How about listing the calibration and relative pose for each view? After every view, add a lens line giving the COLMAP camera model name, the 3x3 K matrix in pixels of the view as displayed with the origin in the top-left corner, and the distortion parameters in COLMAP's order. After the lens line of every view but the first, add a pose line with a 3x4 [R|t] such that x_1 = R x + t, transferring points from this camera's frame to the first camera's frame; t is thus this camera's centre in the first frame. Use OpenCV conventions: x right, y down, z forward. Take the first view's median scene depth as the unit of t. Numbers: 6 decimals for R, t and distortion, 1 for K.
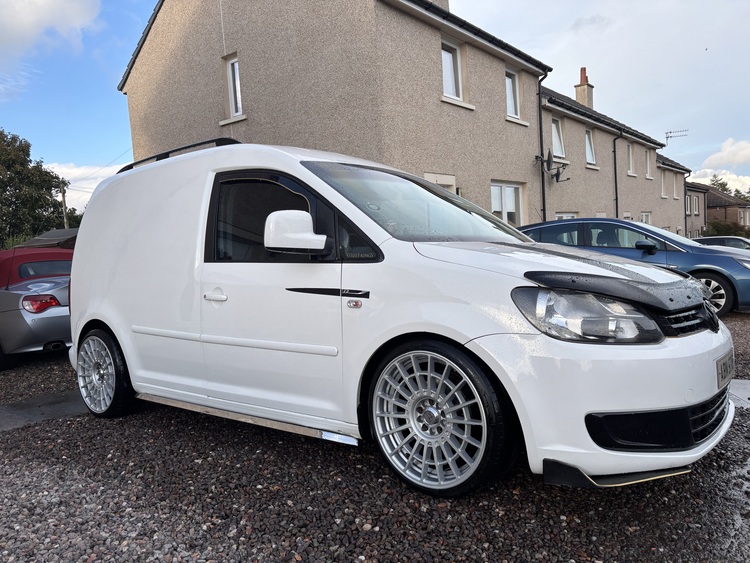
lens RADIAL K [[572.9, 0, 375.0], [0, 572.9, 281.5], [0, 0, 1]] dist [0.001680, -0.004332]
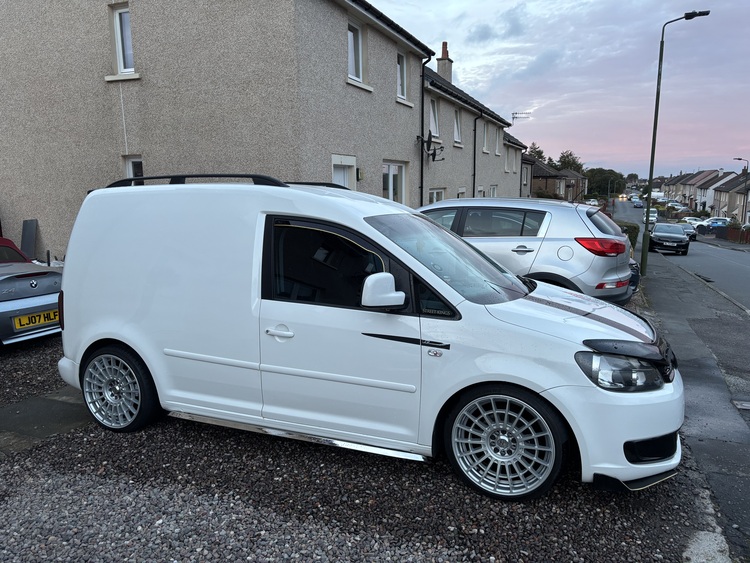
lens RADIAL K [[577.5, 0, 375.0], [0, 577.5, 281.5], [0, 0, 1]] dist [-0.010669, -0.005840]
pose [[0.959018, 0.011062, 0.283127, -0.402501], [-0.037189, 0.995508, 0.087073, -0.170602], [-0.280892, -0.094034, 0.955122, -0.112691]]
